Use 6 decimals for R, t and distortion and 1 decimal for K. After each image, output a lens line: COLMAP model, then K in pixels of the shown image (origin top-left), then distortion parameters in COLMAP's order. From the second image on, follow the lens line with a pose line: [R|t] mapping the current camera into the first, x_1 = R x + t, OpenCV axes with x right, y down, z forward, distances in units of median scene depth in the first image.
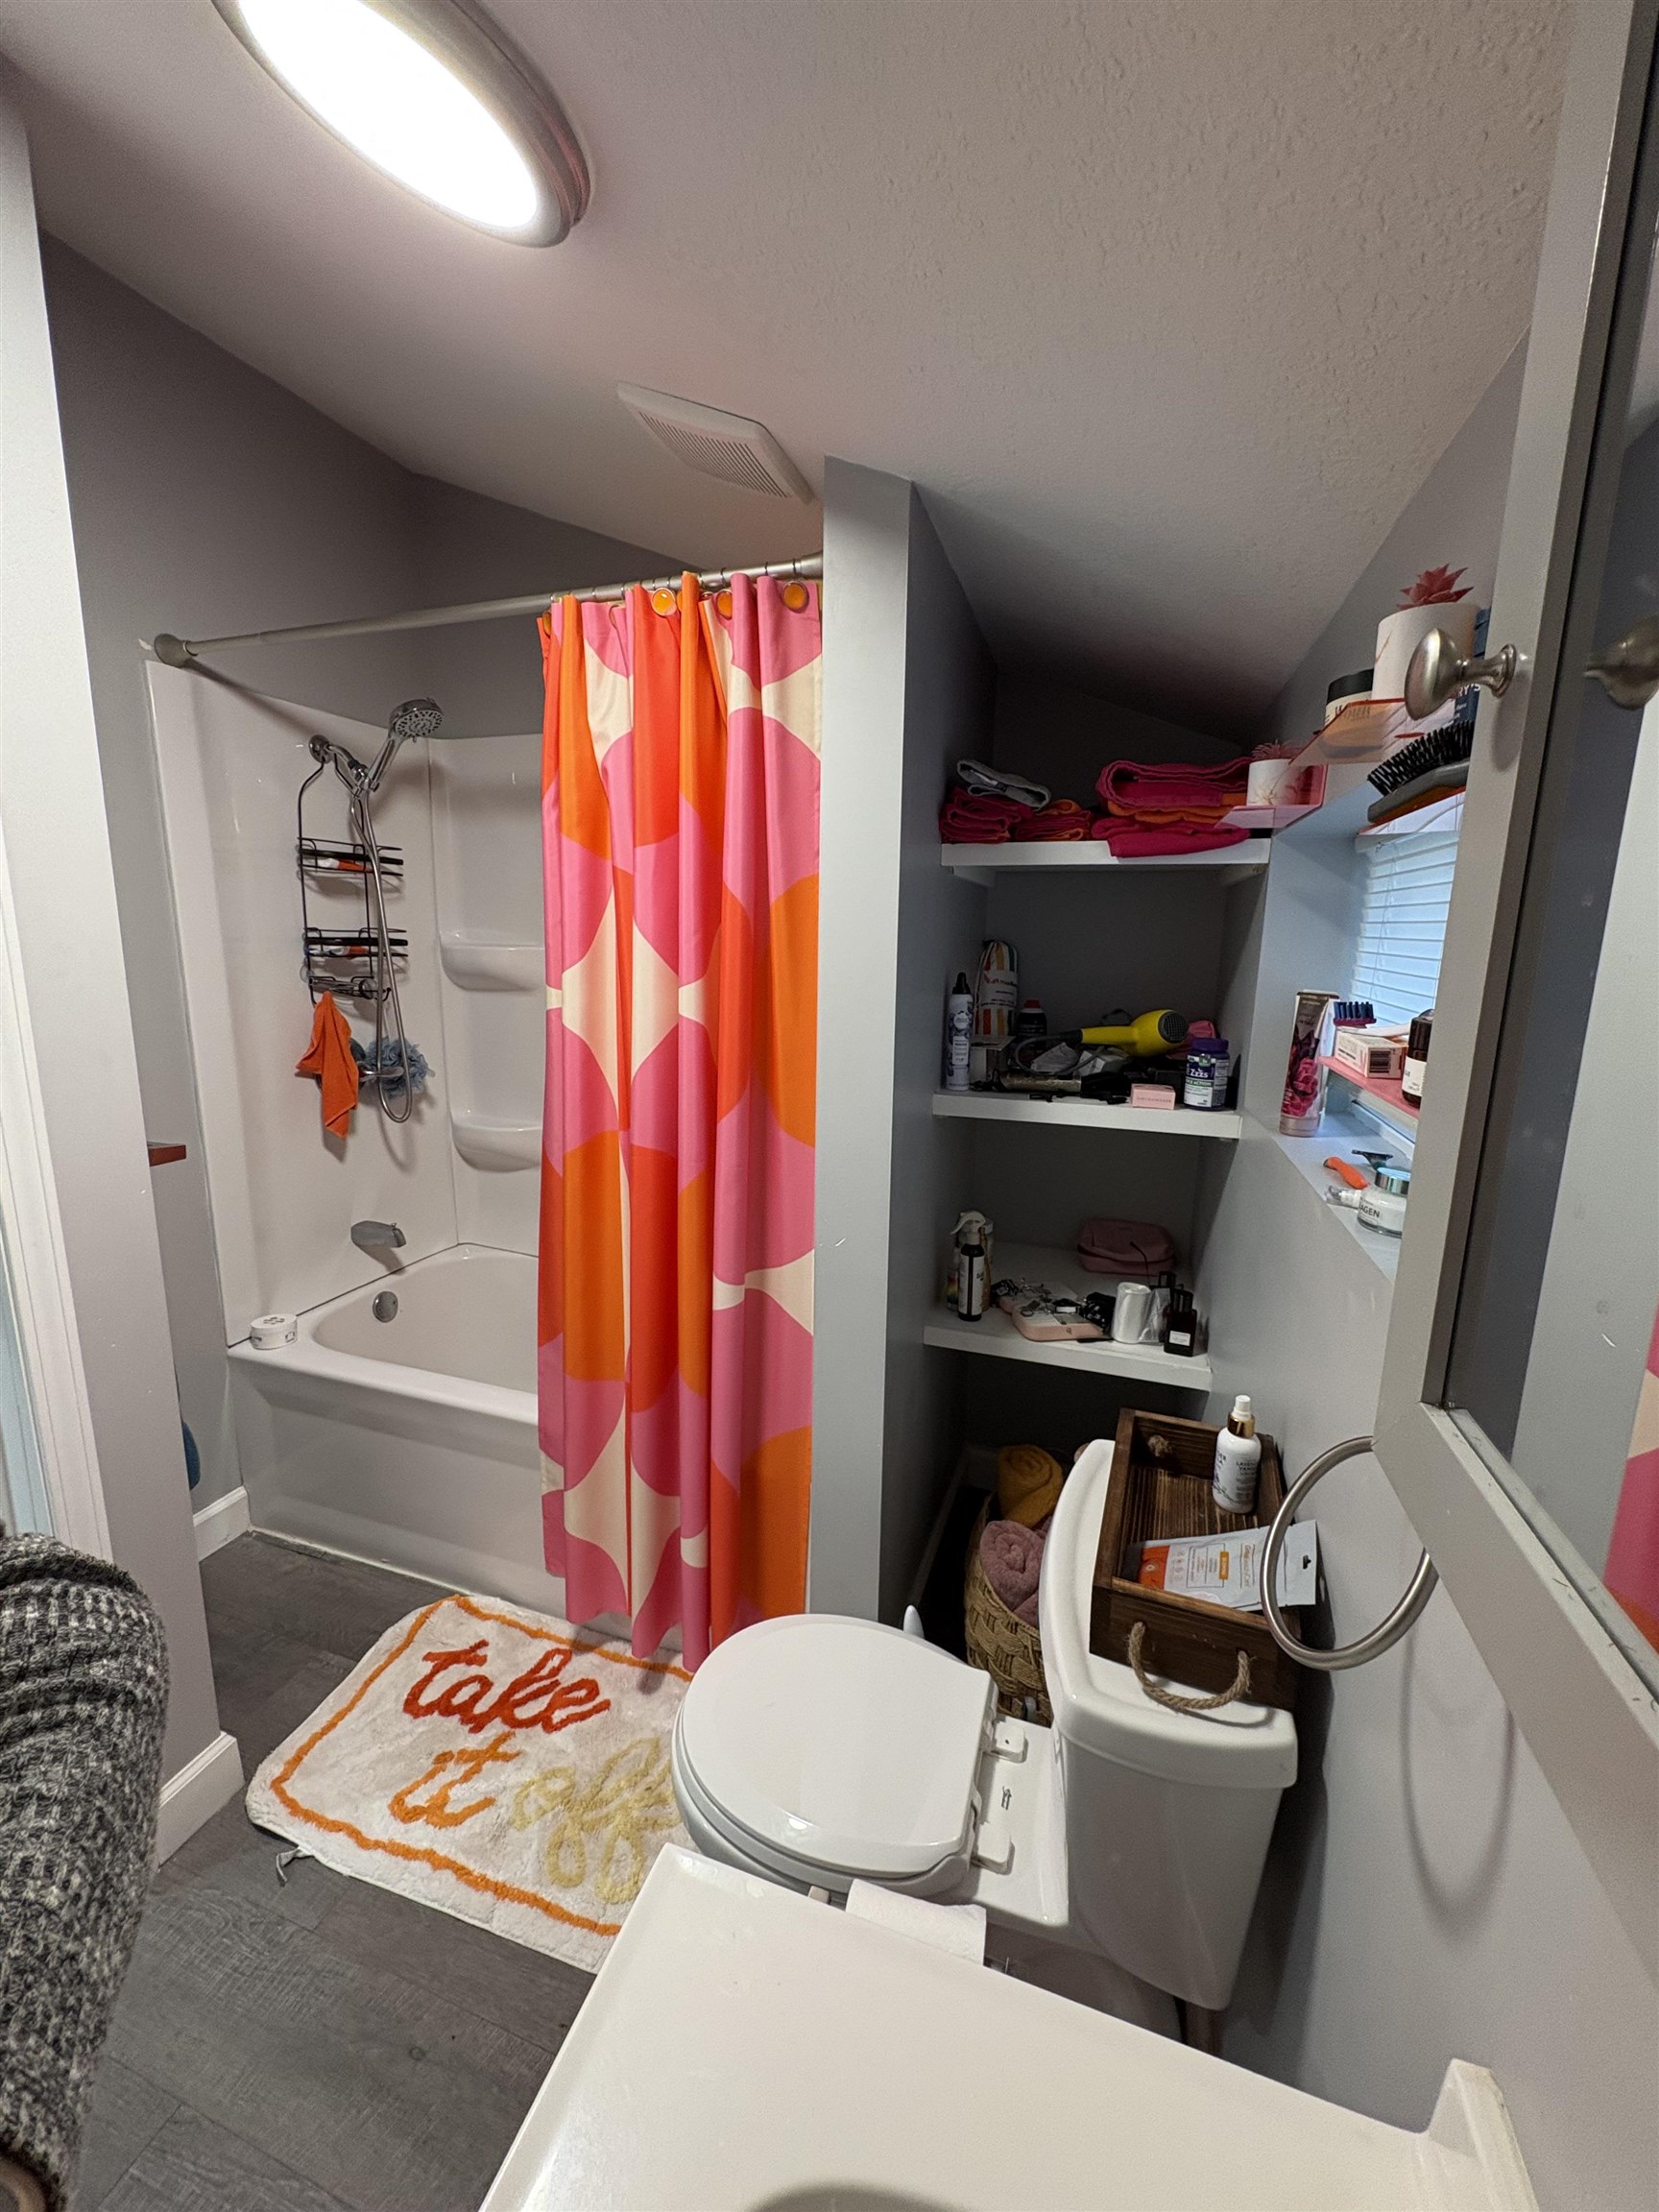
lens RADIAL K [[884.2, 0, 820.3], [0, 884.2, 1097.1], [0, 0, 1]] dist [-0.002735, 0.000419]
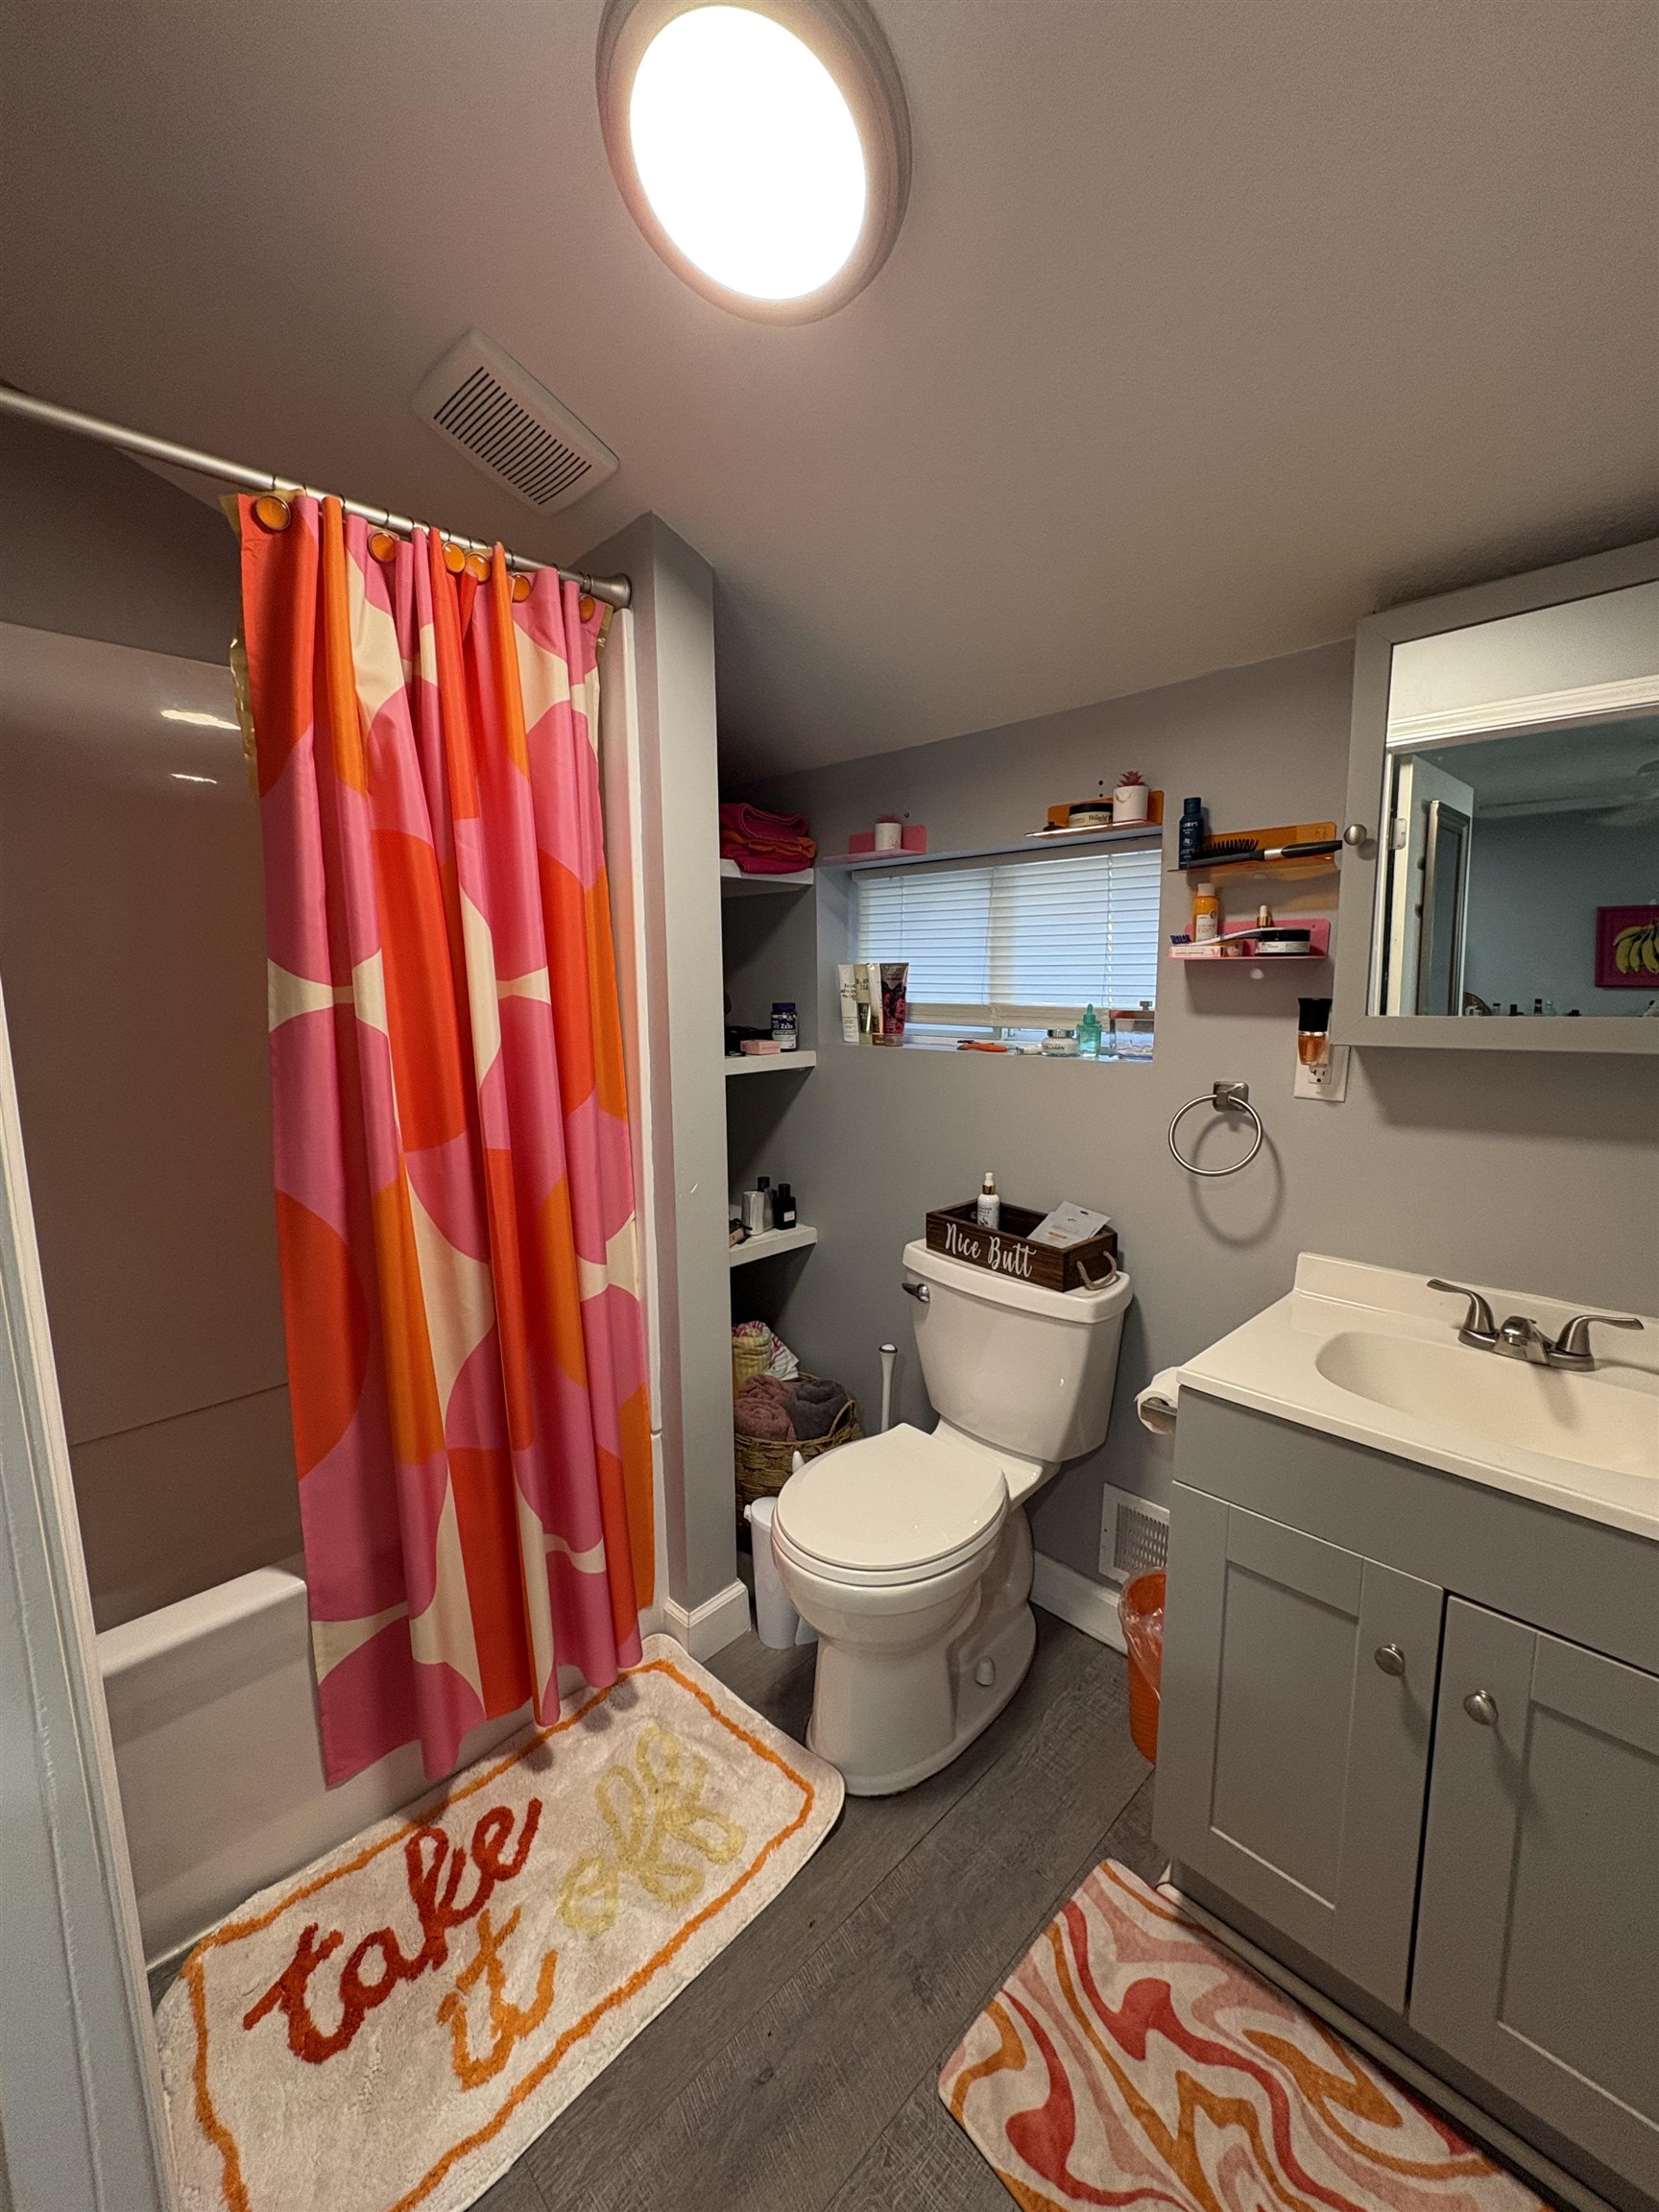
lens RADIAL K [[884.2, 0, 825.7], [0, 884.2, 1104.4], [0, 0, 1]] dist [-0.002735, 0.000419]
pose [[0.451949, -0.149959, 0.879349, -0.804868], [0.182729, 0.980428, 0.073281, 0.004159], [-0.873128, 0.127563, 0.470505, 0.266910]]
